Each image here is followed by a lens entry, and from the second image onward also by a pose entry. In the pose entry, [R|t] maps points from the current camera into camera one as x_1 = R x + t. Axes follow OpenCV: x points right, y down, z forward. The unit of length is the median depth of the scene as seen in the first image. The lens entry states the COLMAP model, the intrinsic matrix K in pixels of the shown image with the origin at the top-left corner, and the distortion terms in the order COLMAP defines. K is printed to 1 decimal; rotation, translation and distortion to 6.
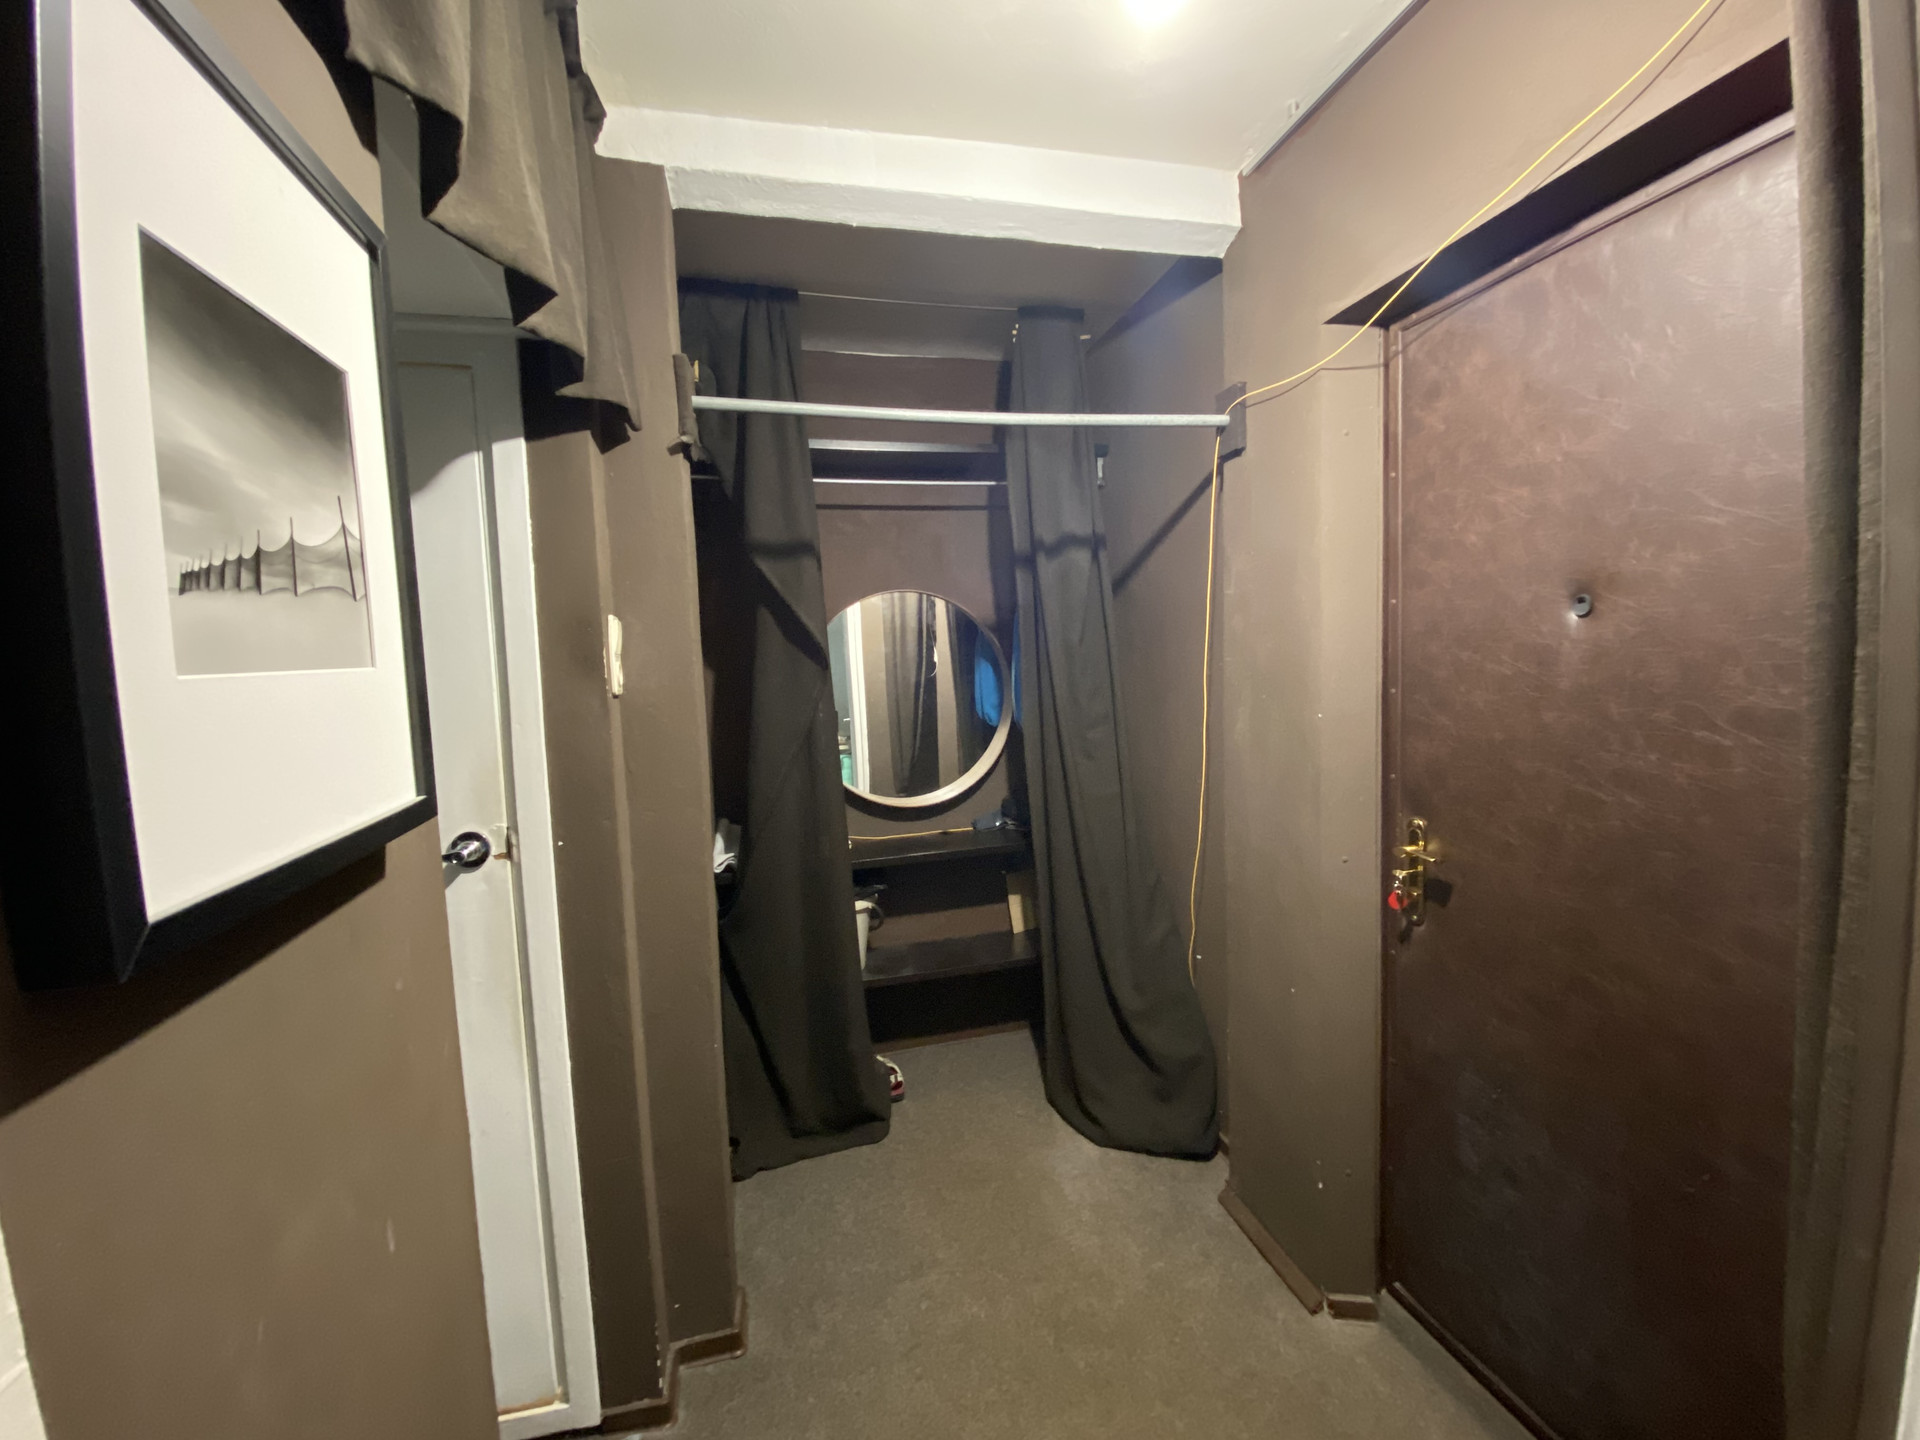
lens RADIAL K [[781.3, 0, 954.6], [0, 781.3, 731.7], [0, 0, 1]] dist [0.025584, -0.027234]
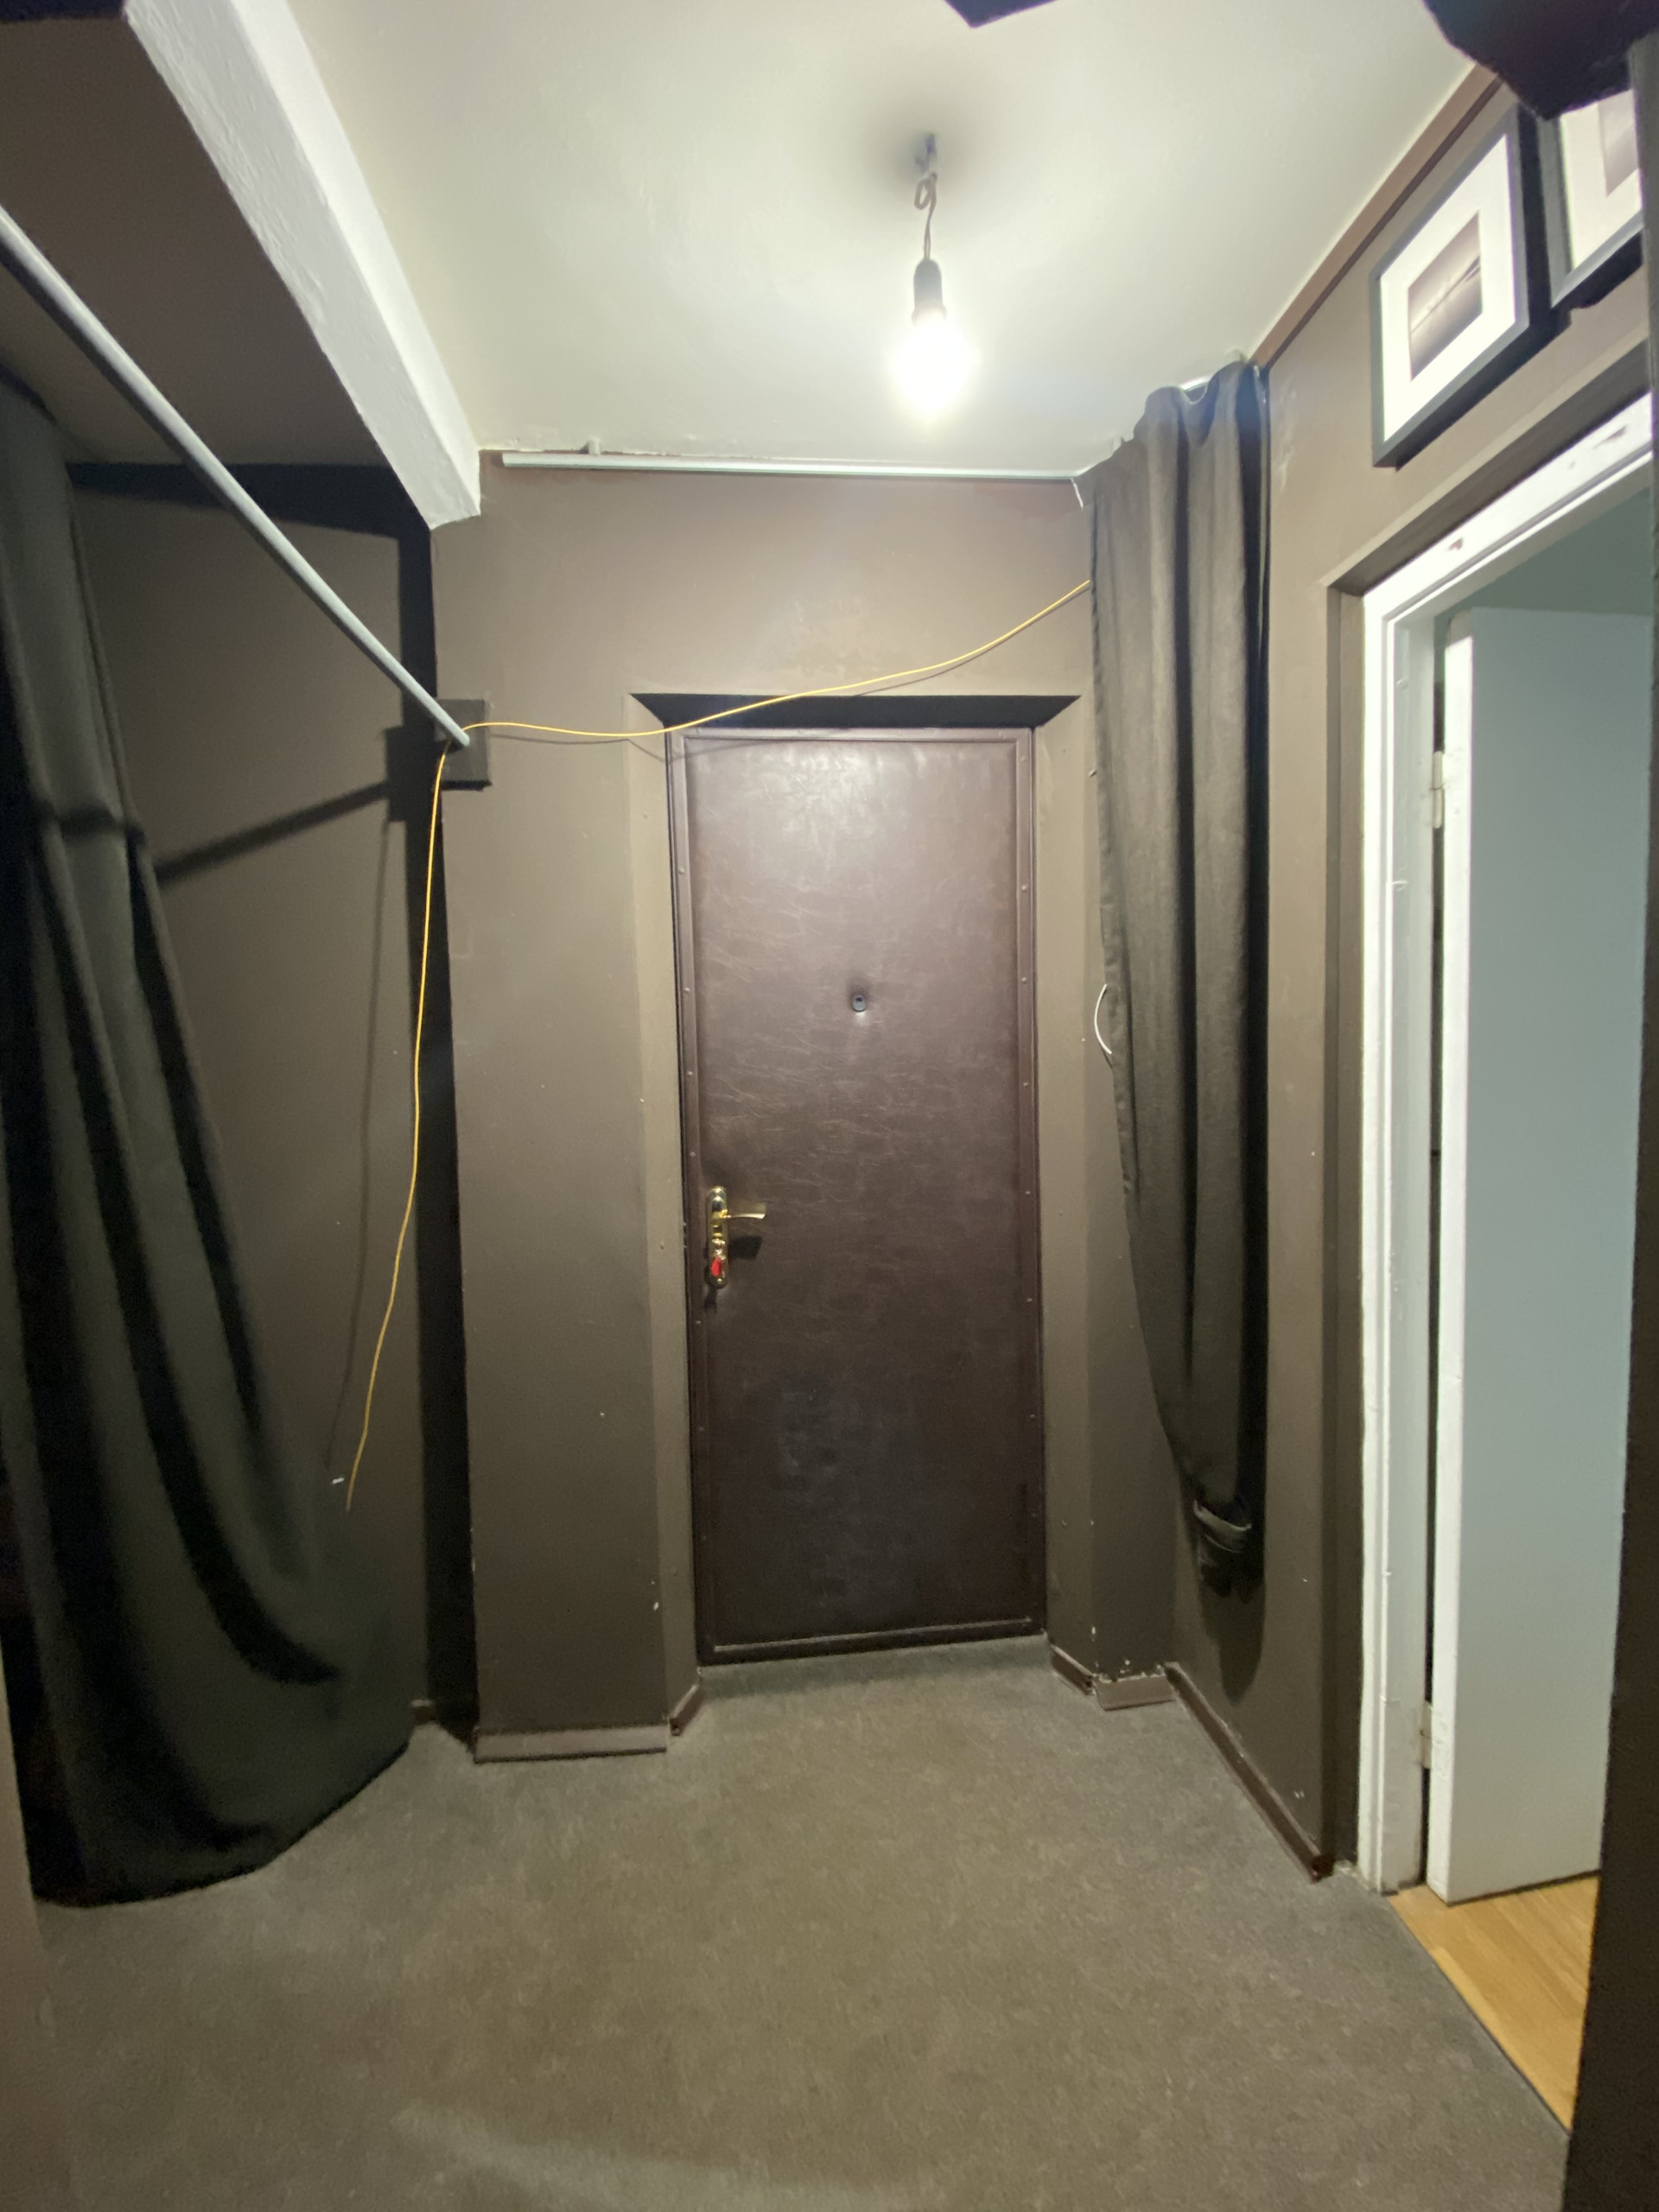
lens RADIAL K [[900.1, 0, 823.9], [0, 900.1, 1120.4], [0, 0, 1]] dist [0.025584, -0.027234]
pose [[0.133755, -0.024661, 0.990708, -0.642322], [0.107265, 0.994177, 0.010266, 0.019316], [-0.985192, 0.104895, 0.135621, 0.689221]]
